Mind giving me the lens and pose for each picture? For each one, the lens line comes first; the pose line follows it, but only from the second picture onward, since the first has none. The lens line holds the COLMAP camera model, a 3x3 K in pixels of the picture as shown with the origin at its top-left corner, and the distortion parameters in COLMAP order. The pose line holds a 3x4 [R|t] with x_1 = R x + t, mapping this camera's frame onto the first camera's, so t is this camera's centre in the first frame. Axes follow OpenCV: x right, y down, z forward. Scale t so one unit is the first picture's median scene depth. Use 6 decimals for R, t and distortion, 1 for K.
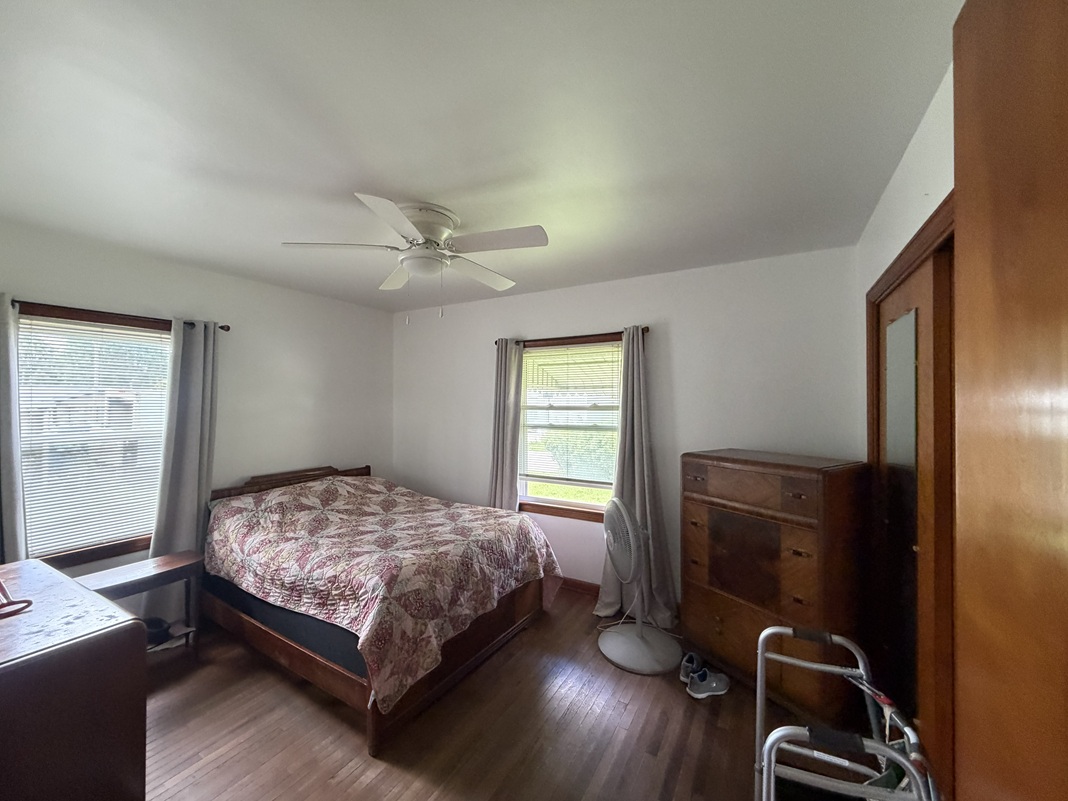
lens RADIAL K [[427.0, 0, 530.7], [0, 427.0, 400.0], [0, 0, 1]] dist [-0.000686, 0.000152]
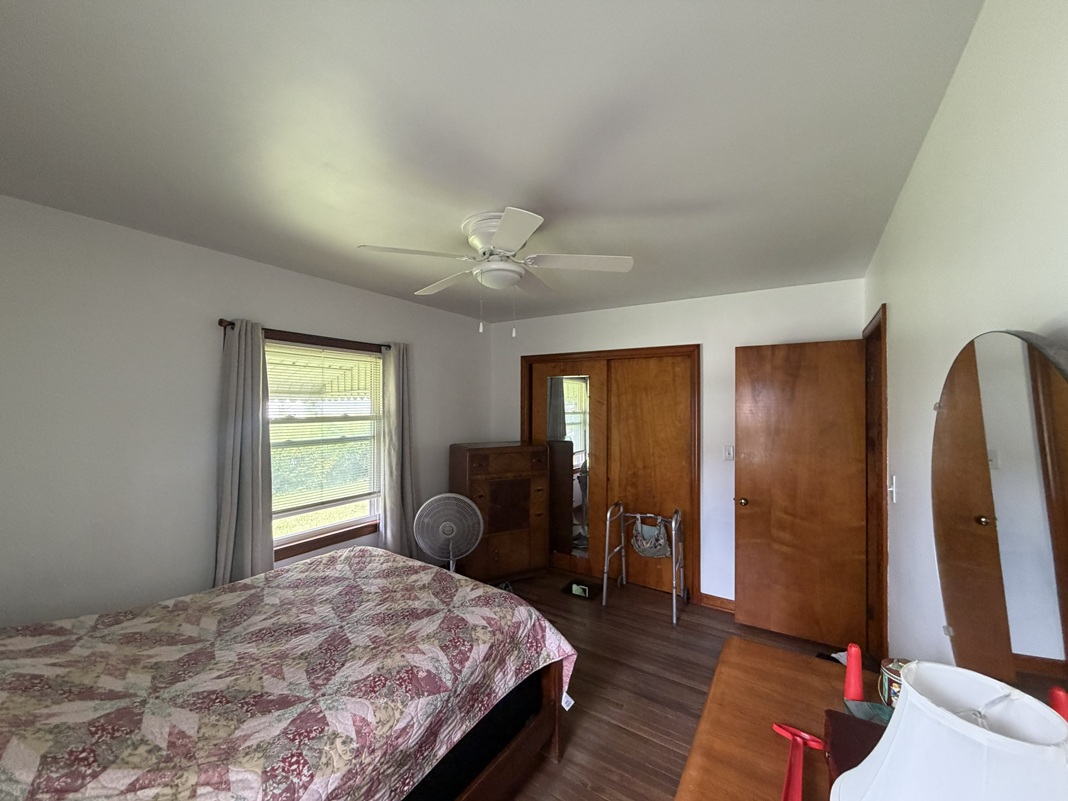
lens RADIAL K [[427.0, 0, 530.7], [0, 427.0, 400.0], [0, 0, 1]] dist [-0.000686, 0.000152]
pose [[0.044961, 0.008940, 0.998949, -0.949445], [-0.015157, 0.999851, -0.008266, -0.025481], [-0.998874, -0.014770, 0.045090, 0.687255]]
